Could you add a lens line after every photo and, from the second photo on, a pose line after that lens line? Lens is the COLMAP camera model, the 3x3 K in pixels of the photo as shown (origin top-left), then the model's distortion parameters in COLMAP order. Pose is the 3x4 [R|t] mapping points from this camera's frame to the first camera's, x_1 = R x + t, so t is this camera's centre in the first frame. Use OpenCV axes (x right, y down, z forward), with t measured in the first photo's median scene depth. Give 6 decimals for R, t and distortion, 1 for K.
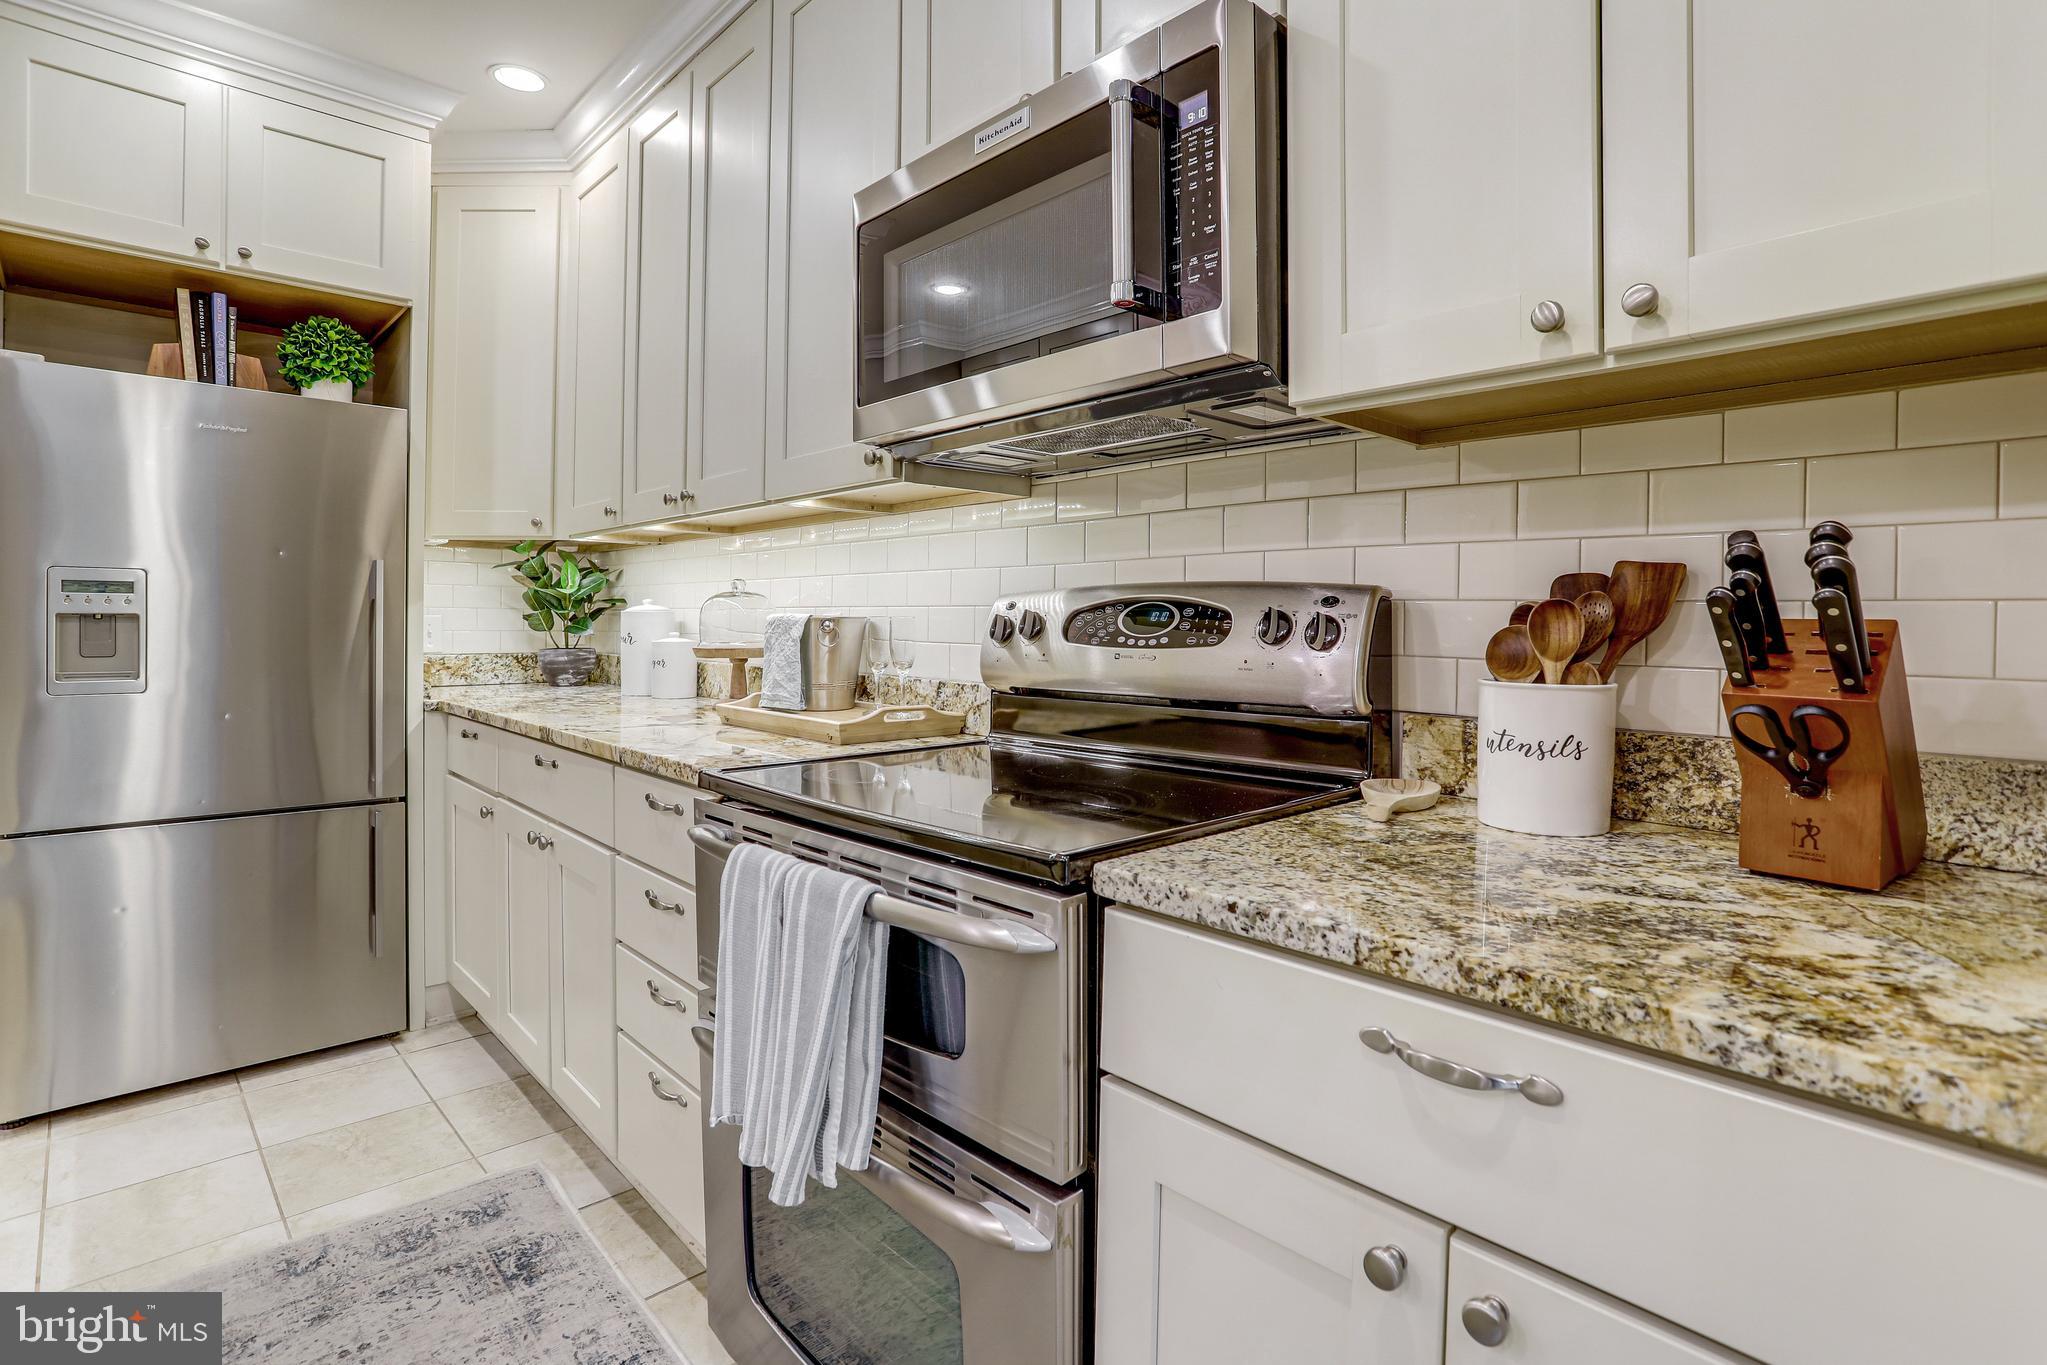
lens RADIAL K [[1024.7, 0, 1036.4], [0, 1024.7, 623.9], [0, 0, 1]] dist [-0.076982, 0.033184]
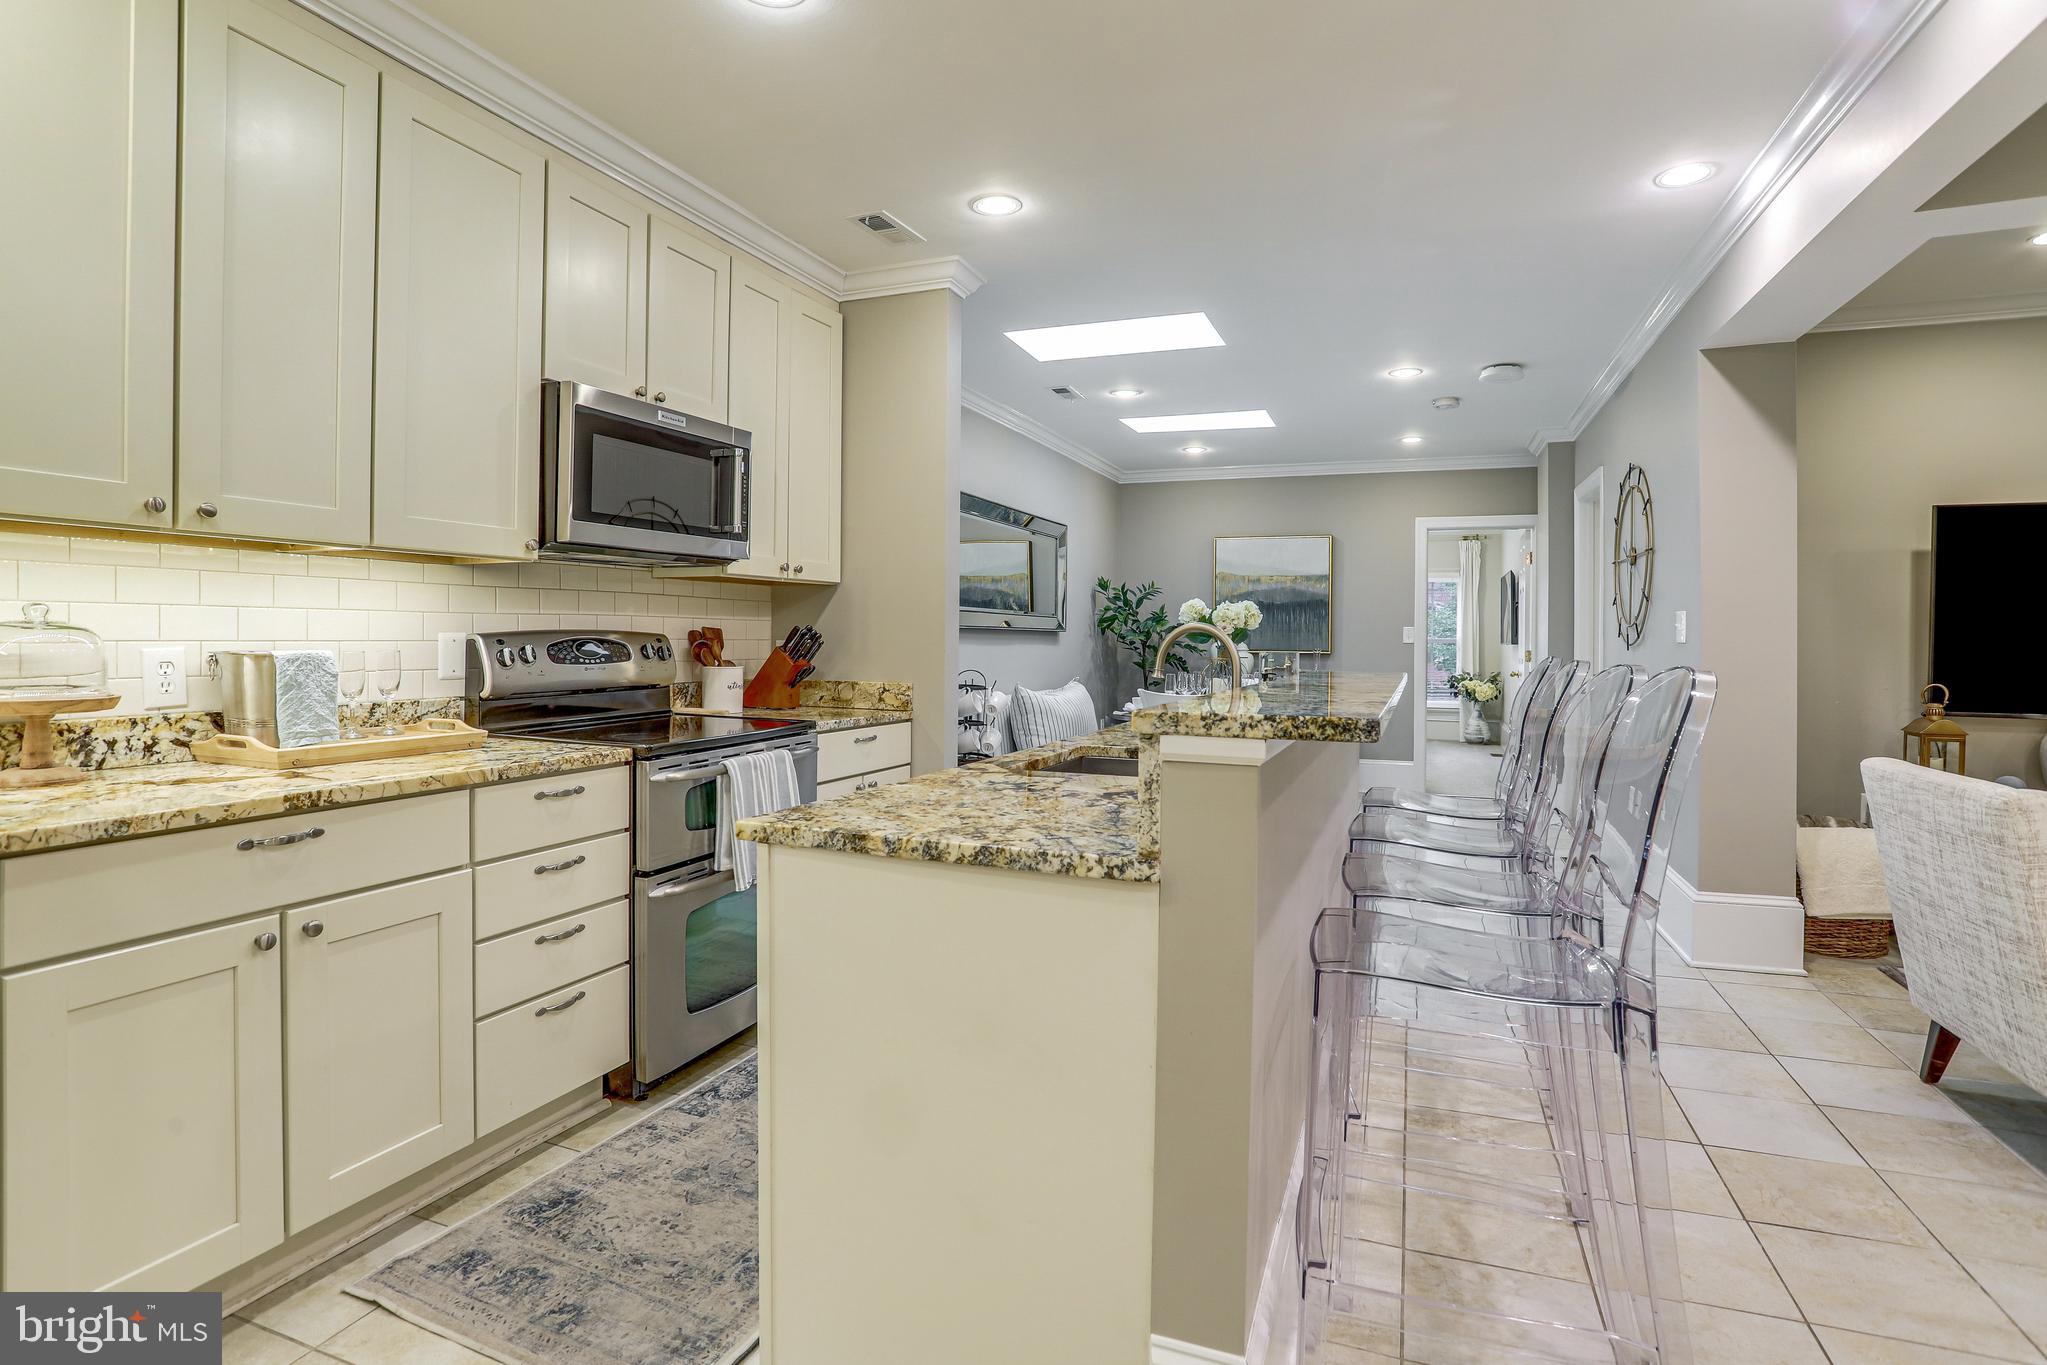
lens RADIAL K [[1020.5, 0, 1029.9], [0, 1020.5, 637.1], [0, 0, 1]] dist [-0.065105, 0.032324]
pose [[-0.429983, -0.009271, 0.902789, -1.960491], [-0.007175, 0.999951, 0.006851, -0.046073], [-0.902809, -0.003532, -0.430028, 1.067554]]
